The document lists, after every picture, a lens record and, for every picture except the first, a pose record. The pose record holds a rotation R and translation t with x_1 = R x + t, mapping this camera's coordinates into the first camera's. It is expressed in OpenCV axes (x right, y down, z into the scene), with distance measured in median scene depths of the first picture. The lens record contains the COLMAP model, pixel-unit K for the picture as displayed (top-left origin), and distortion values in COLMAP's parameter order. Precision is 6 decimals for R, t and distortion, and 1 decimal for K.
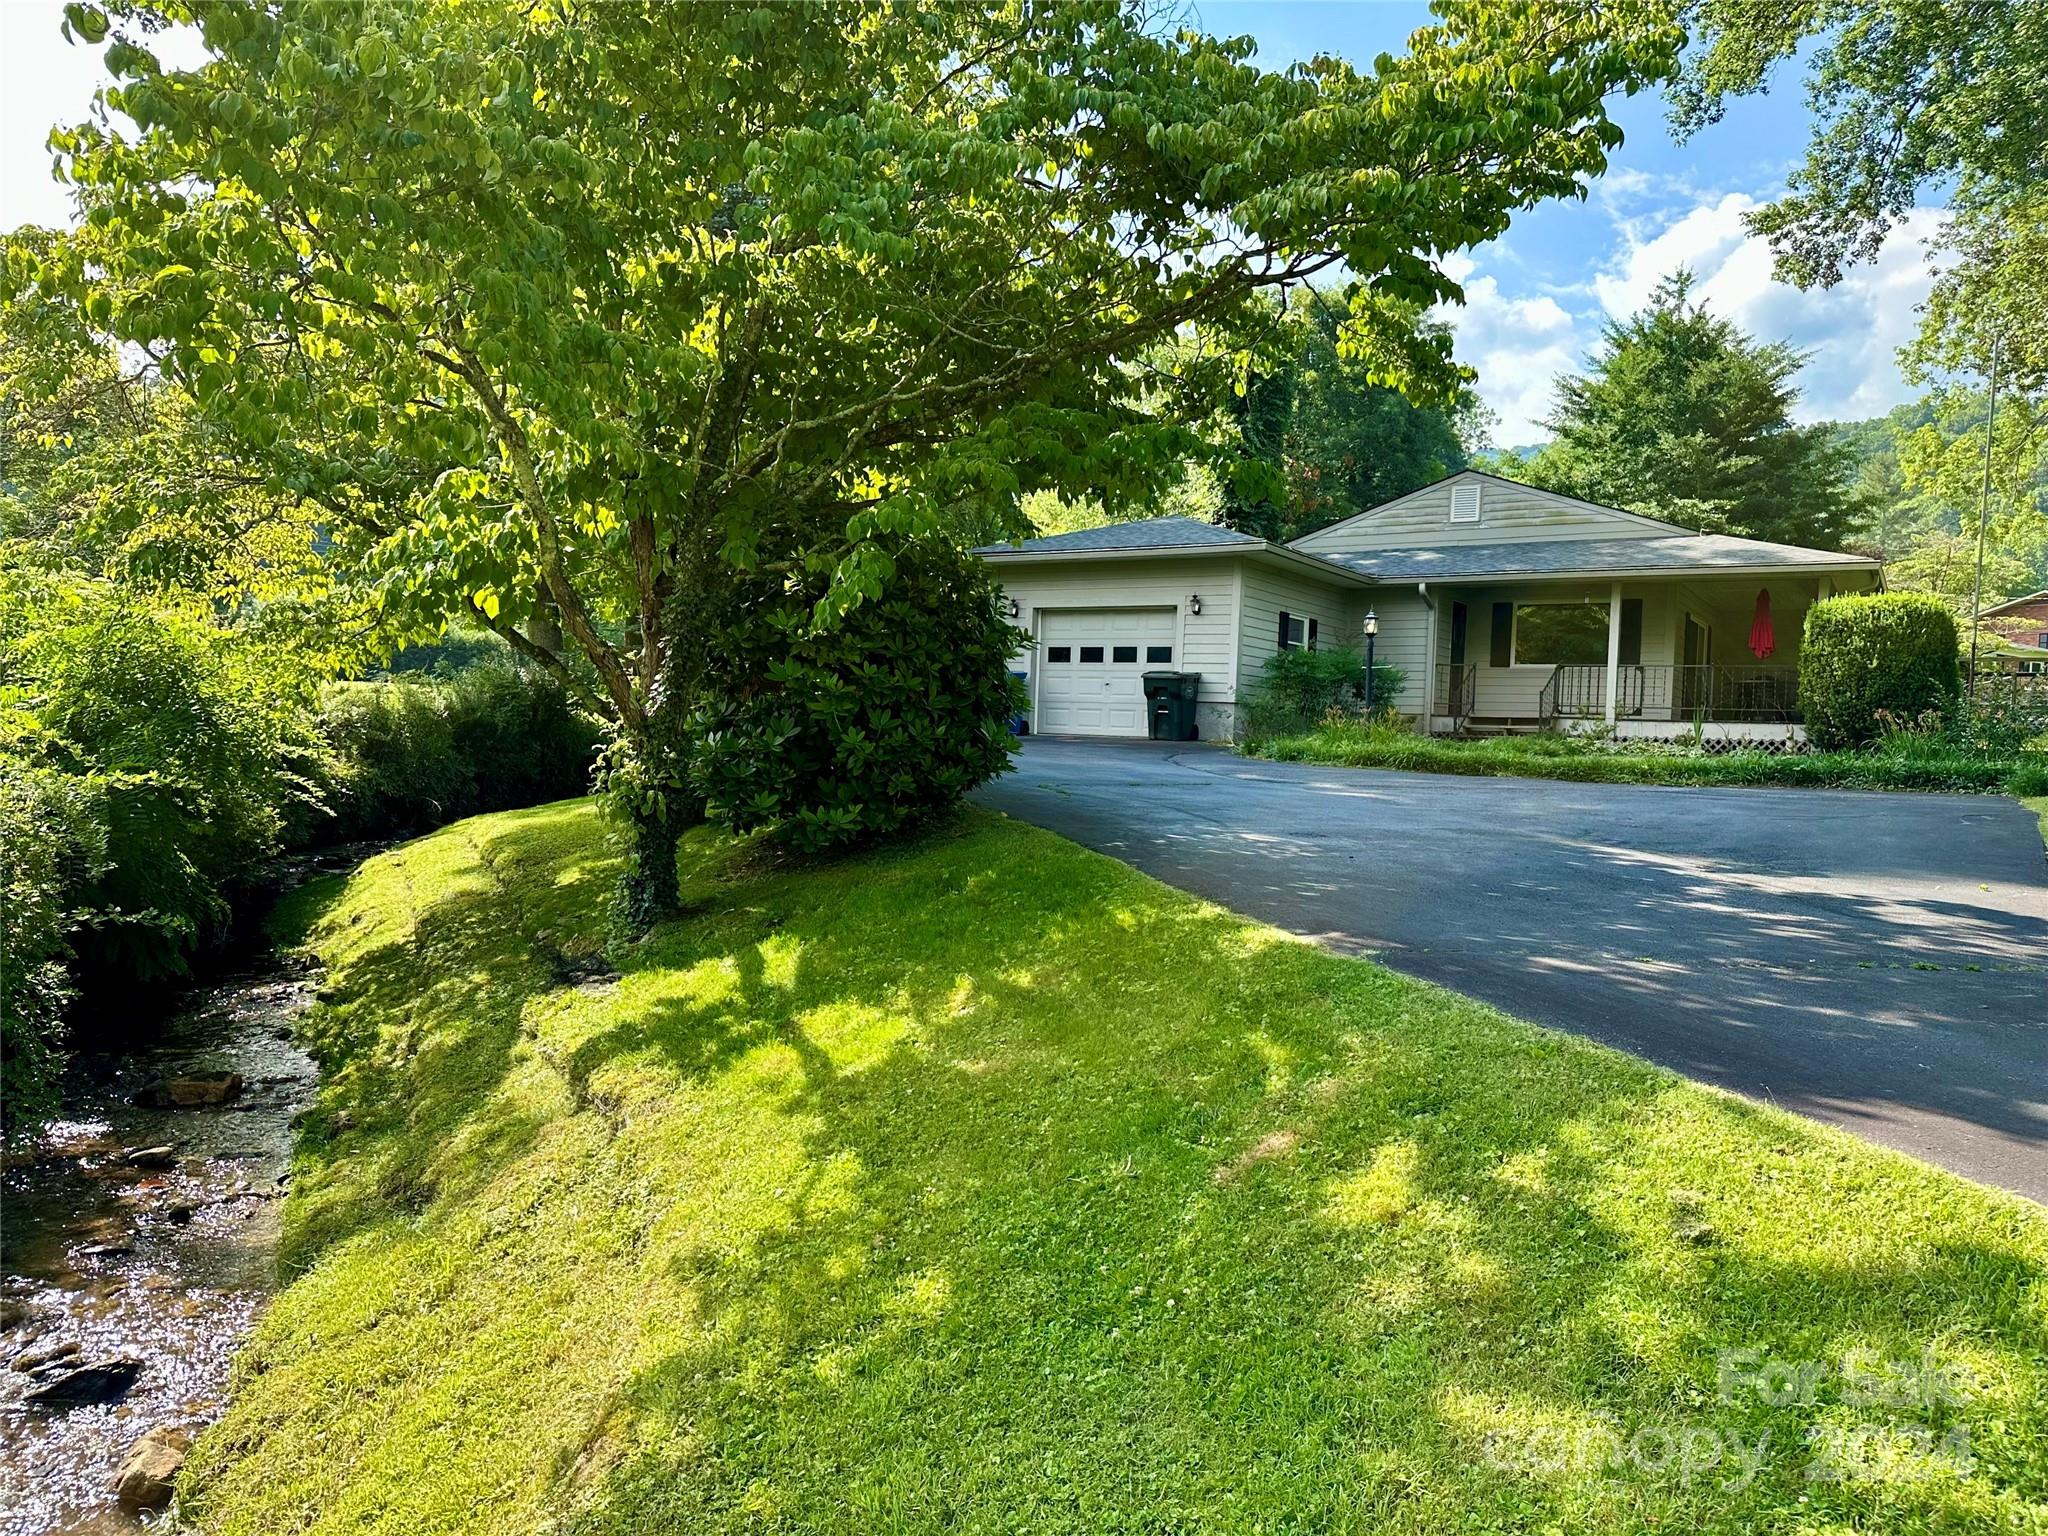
lens RADIAL K [[1407.2, 0, 1036.0], [0, 1407.2, 771.1], [0, 0, 1]] dist [0.026813, -0.039175]
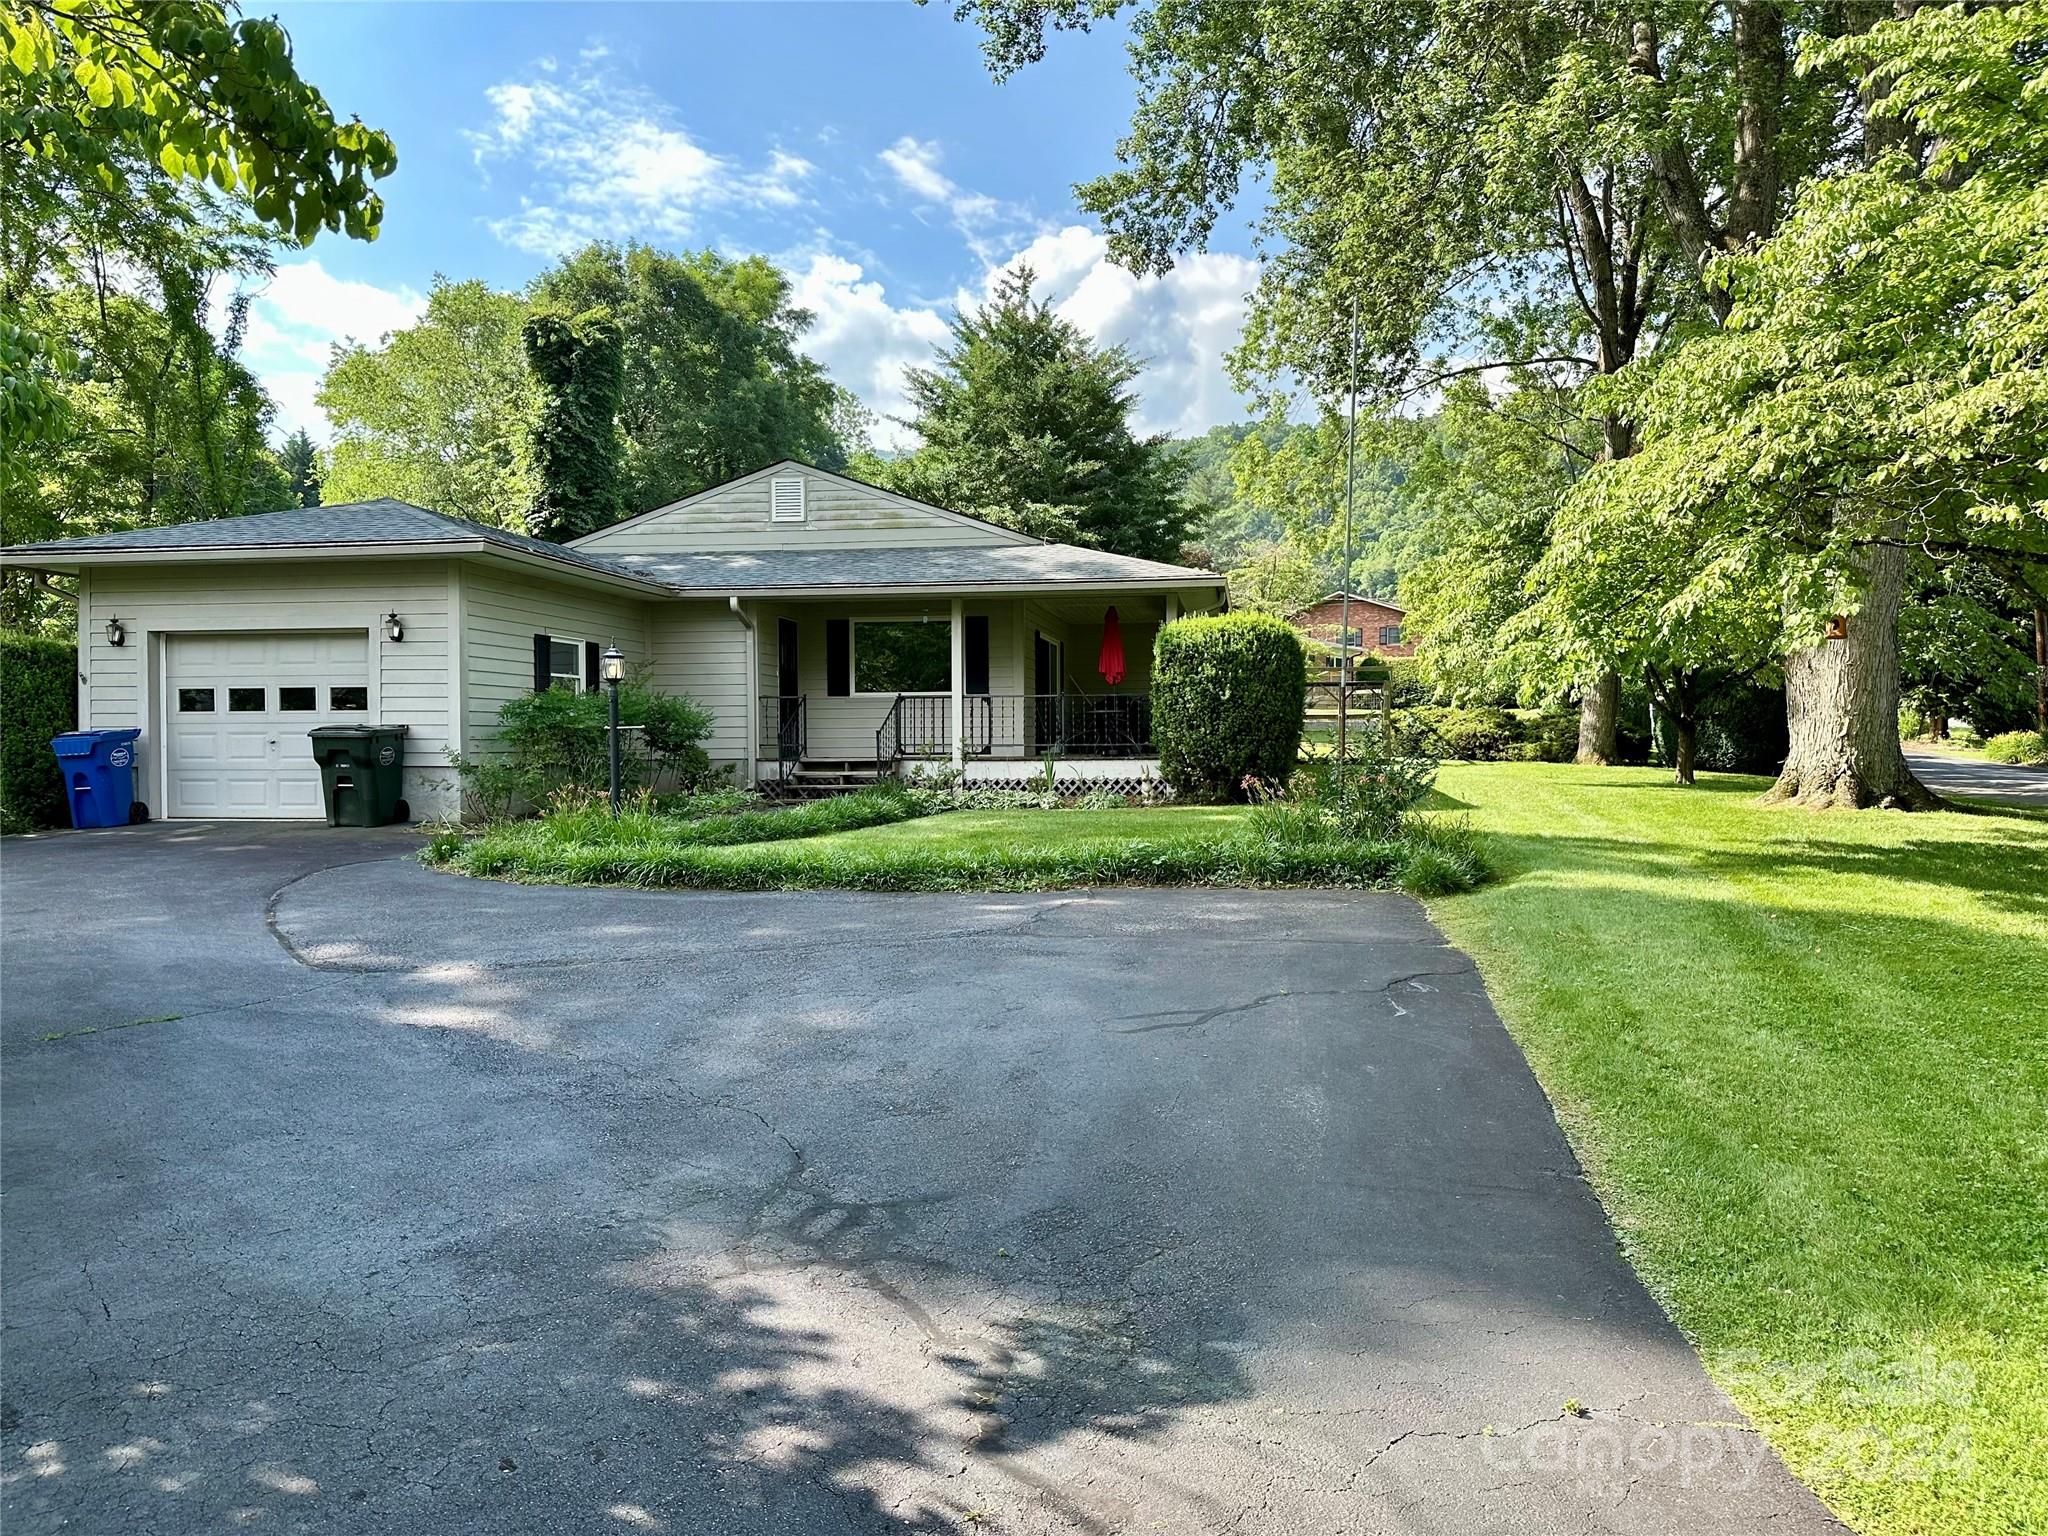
lens RADIAL K [[1426.8, 0, 1020.8], [0, 1426.8, 758.3], [0, 0, 1]] dist [0.160072, -0.280929]
pose [[0.918668, -0.043743, 0.392601, 0.091643], [0.047223, 0.998884, 0.000795, -0.031893], [-0.392198, 0.017809, 0.919708, 0.171278]]
